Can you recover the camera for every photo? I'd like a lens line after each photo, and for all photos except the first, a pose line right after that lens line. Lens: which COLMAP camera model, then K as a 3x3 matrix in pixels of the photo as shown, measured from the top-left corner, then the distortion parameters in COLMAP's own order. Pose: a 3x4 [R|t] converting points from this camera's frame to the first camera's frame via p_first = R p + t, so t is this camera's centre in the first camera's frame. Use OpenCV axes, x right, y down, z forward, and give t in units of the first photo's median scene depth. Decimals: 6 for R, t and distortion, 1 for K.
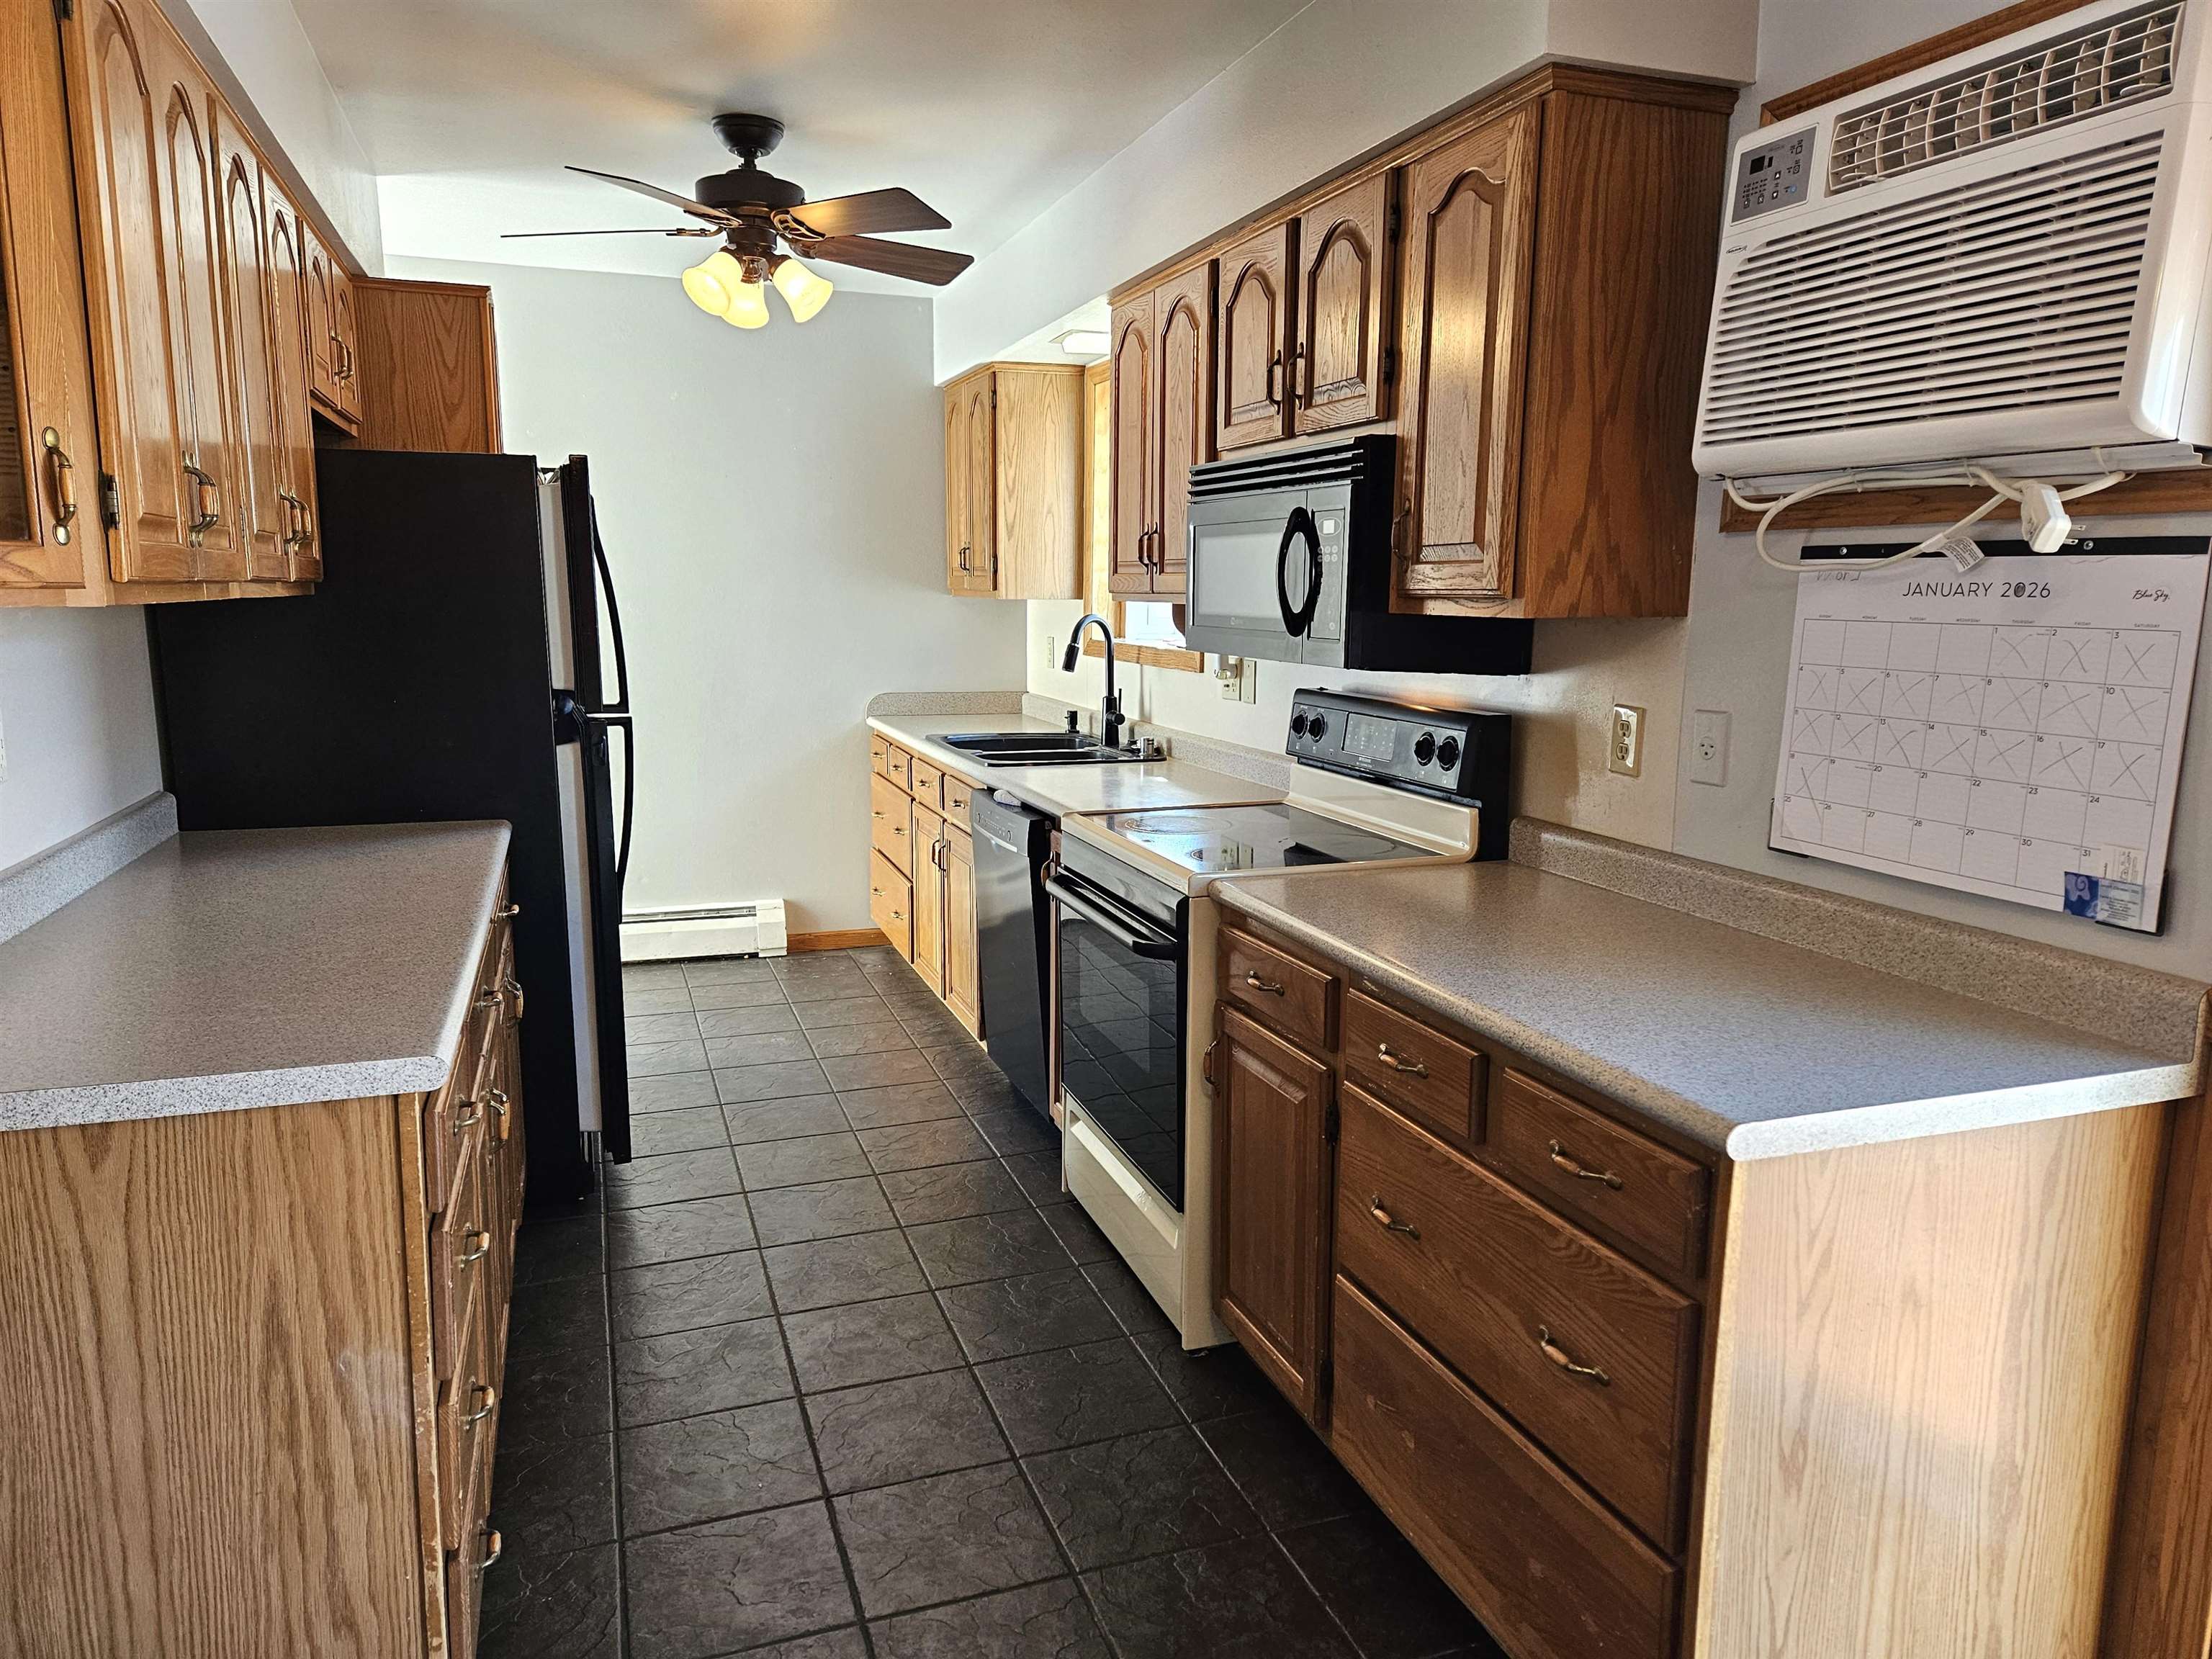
lens RADIAL K [[1490.0, 0, 1109.2], [0, 1490.0, 836.4], [0, 0, 1]] dist [0.079575, -0.060116]
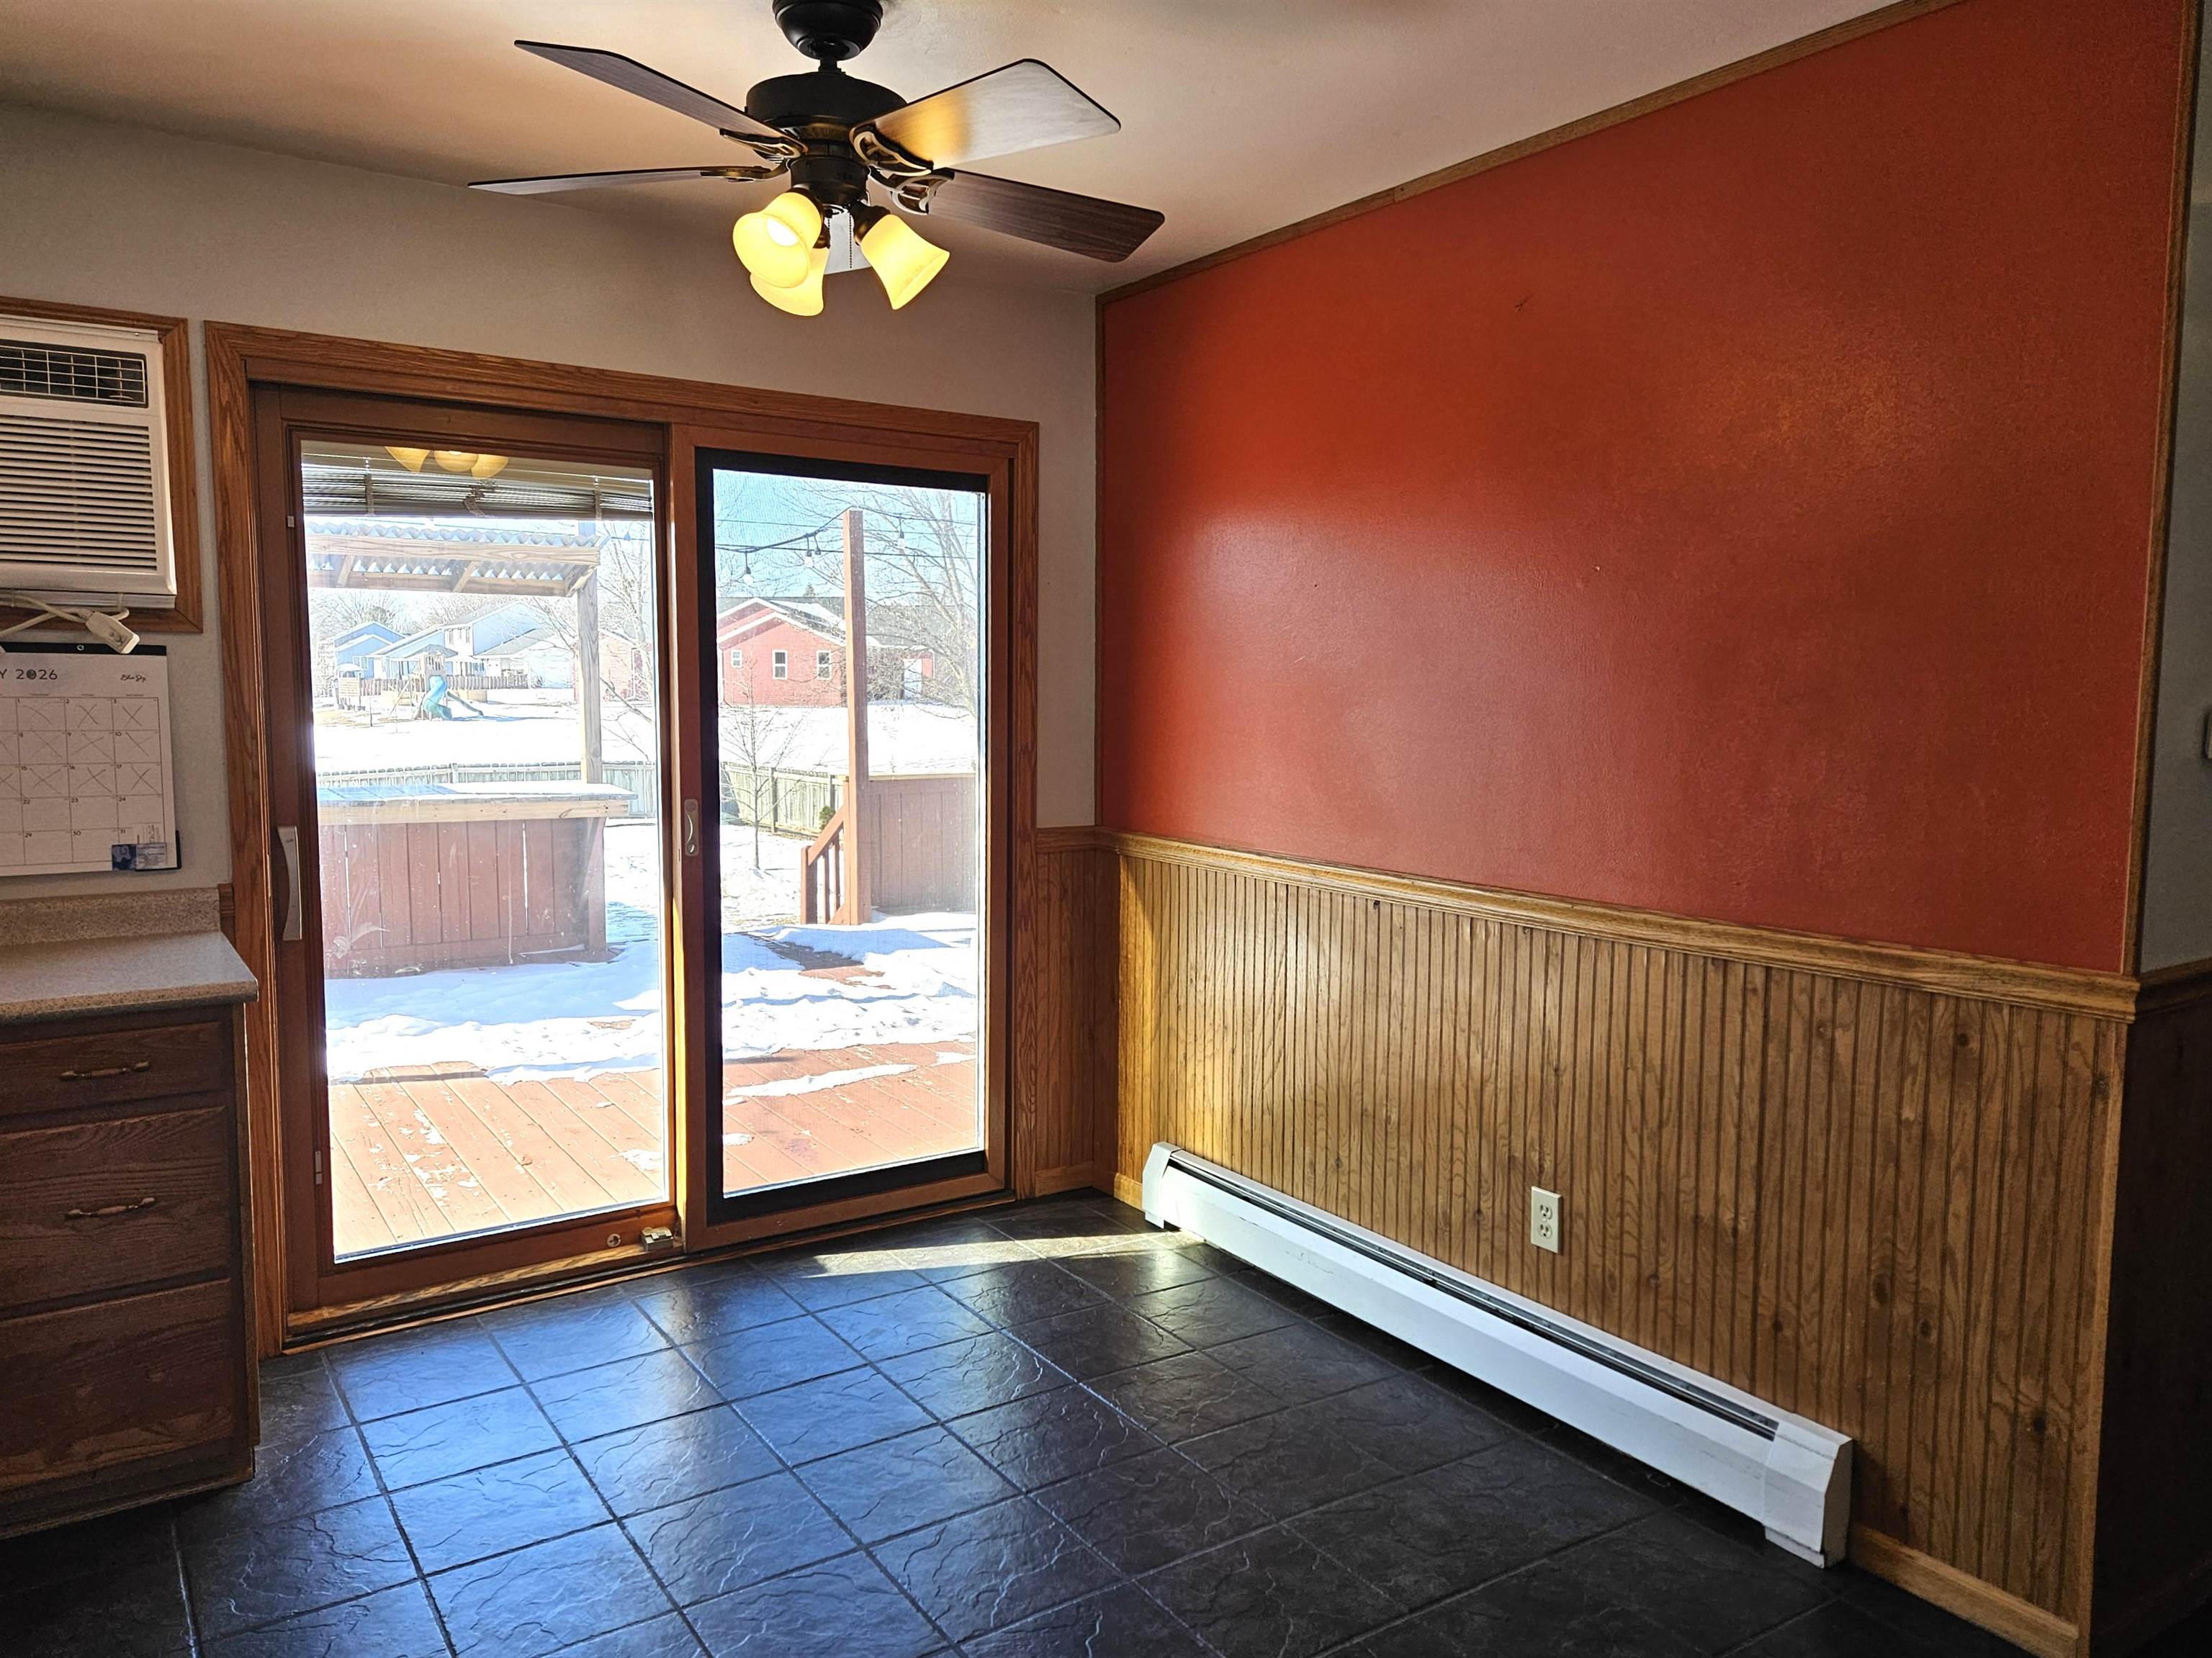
lens RADIAL K [[1538.7, 0, 1104.4], [0, 1538.7, 827.9], [0, 0, 1]] dist [0.005585, -0.000093]
pose [[-0.246179, -0.096271, 0.964431, -1.251607], [0.155287, 0.978283, 0.137292, -0.057933], [-0.956703, 0.183562, -0.225883, 0.355793]]
